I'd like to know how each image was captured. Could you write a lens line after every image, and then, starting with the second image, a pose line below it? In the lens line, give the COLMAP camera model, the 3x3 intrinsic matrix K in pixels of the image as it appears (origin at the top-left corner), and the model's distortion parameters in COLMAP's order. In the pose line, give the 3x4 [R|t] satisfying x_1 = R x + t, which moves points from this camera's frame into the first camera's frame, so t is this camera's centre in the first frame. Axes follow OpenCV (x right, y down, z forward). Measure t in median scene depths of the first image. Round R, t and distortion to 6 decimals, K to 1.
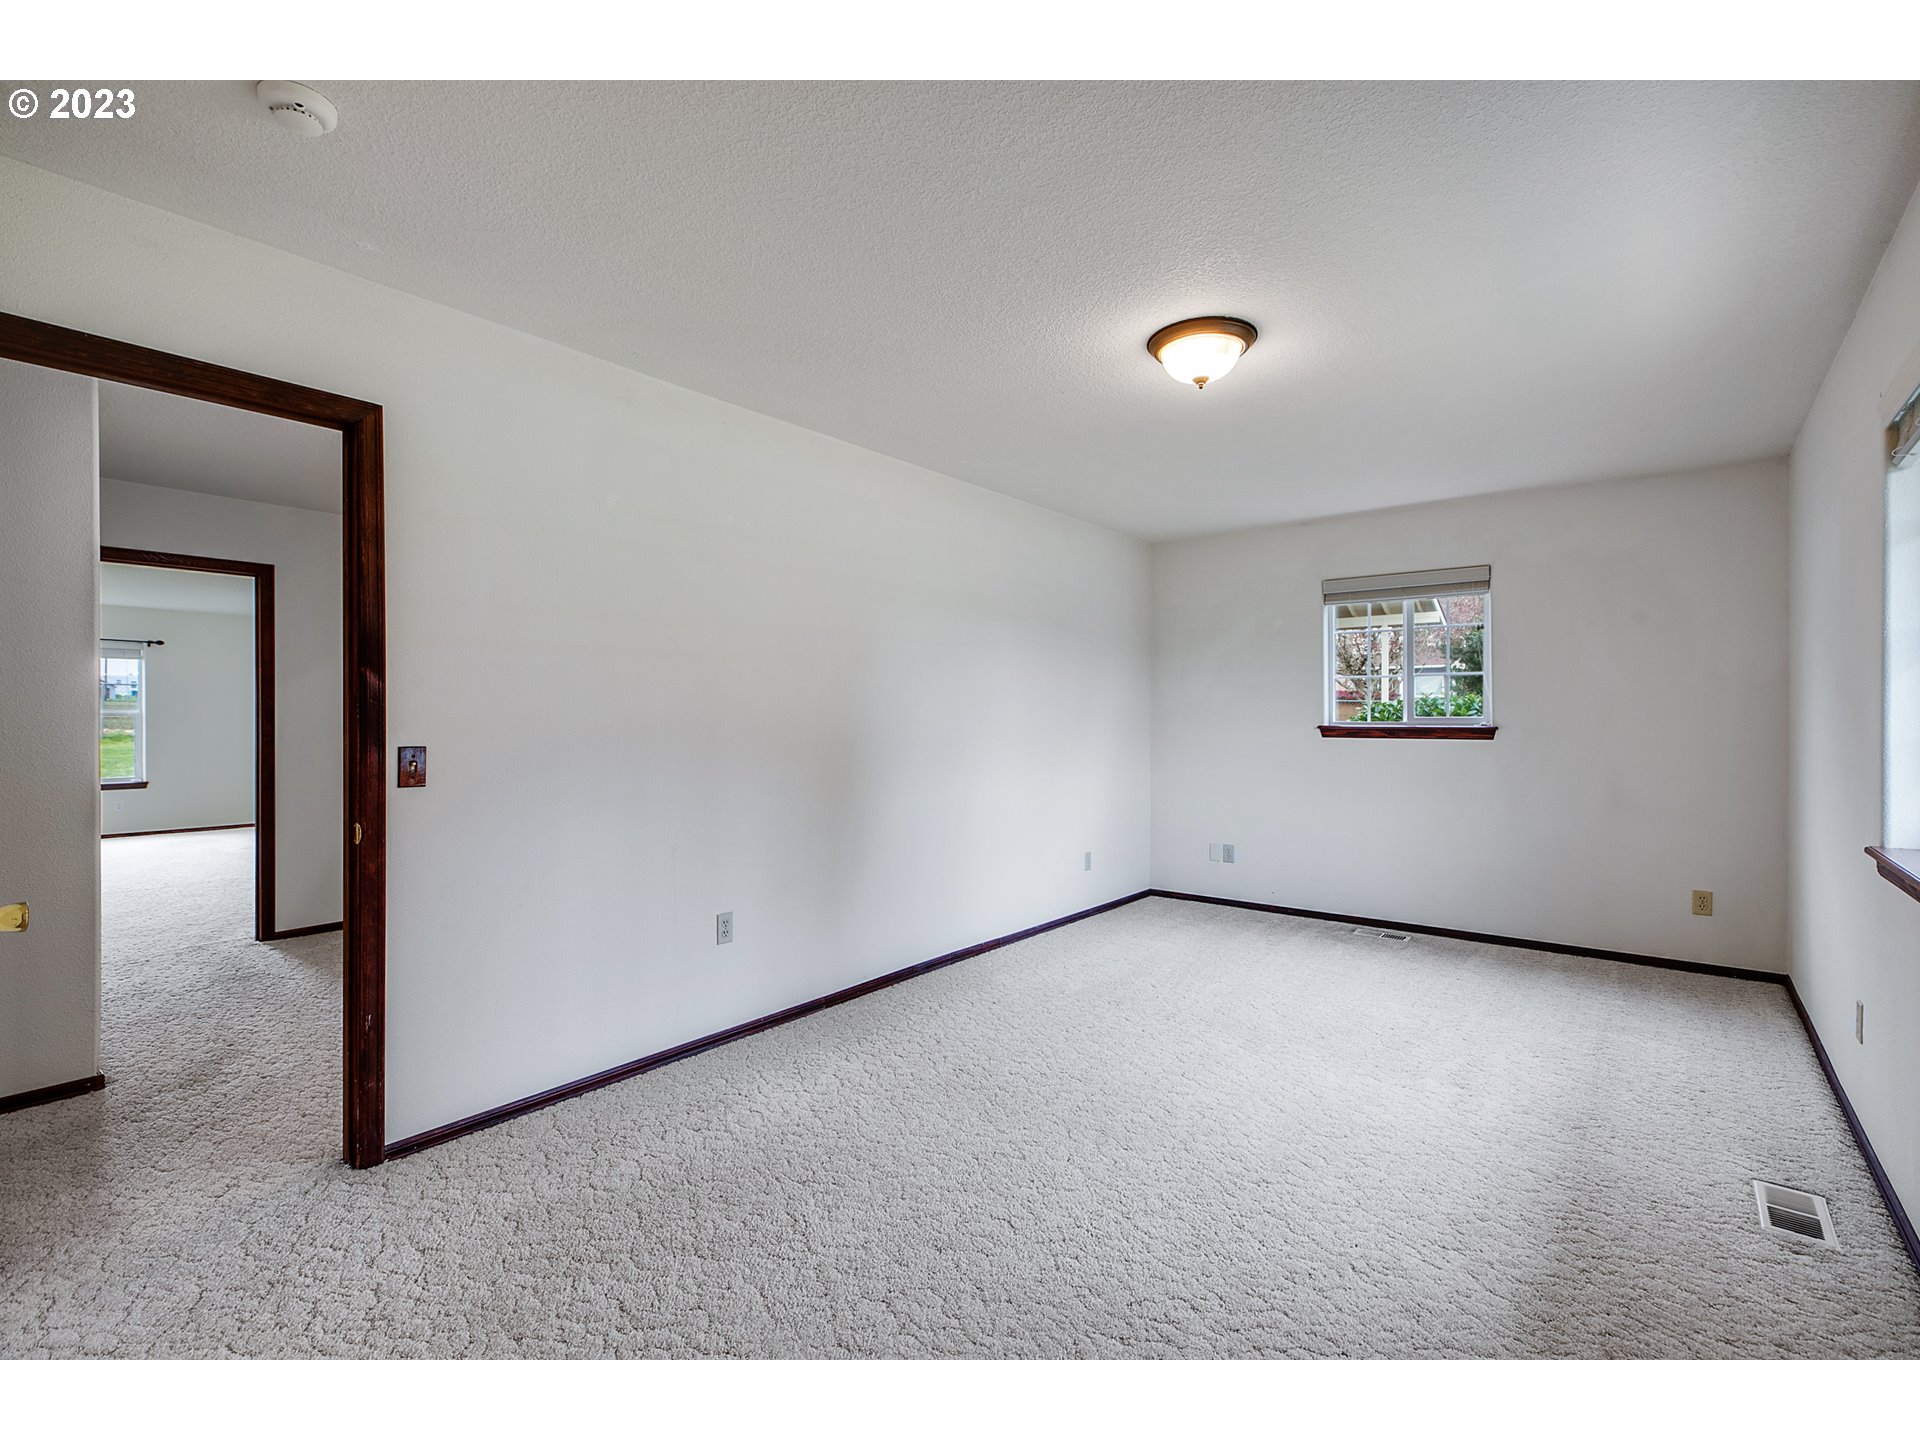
lens RADIAL K [[868.1, 0, 960.0], [0, 868.1, 720.0], [0, 0, 1]] dist [0.003926, -0.000190]
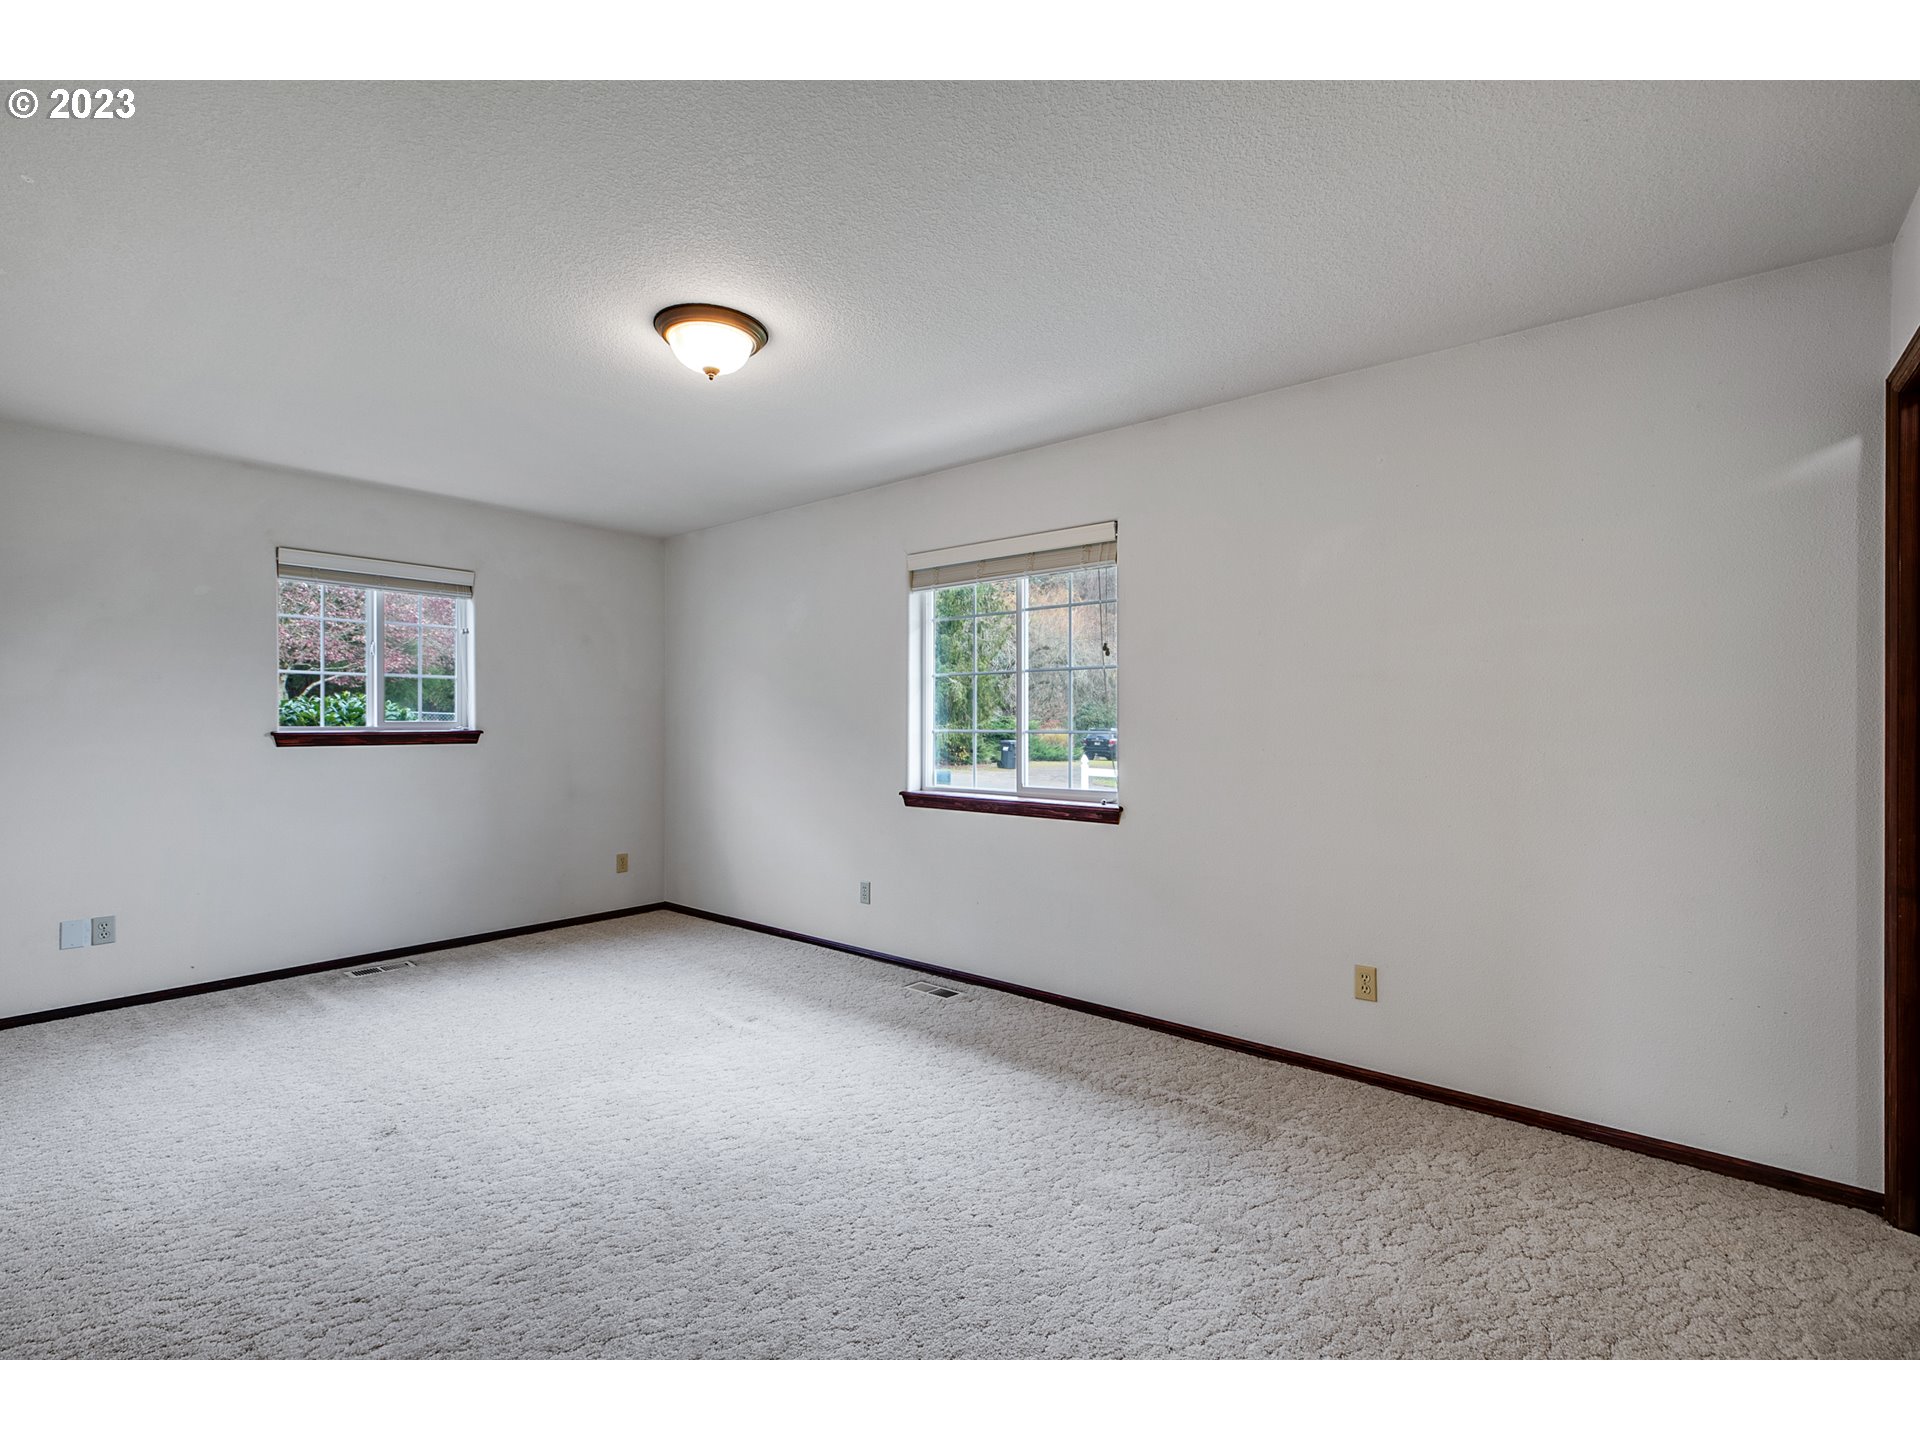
lens RADIAL K [[868.1, 0, 960.0], [0, 868.1, 720.0], [0, 0, 1]] dist [0.003926, -0.000190]
pose [[0.020739, 0.003330, 0.999779, -0.549264], [0.002041, 0.999992, -0.003373, -0.000261], [-0.999783, 0.002110, 0.020732, 0.568787]]
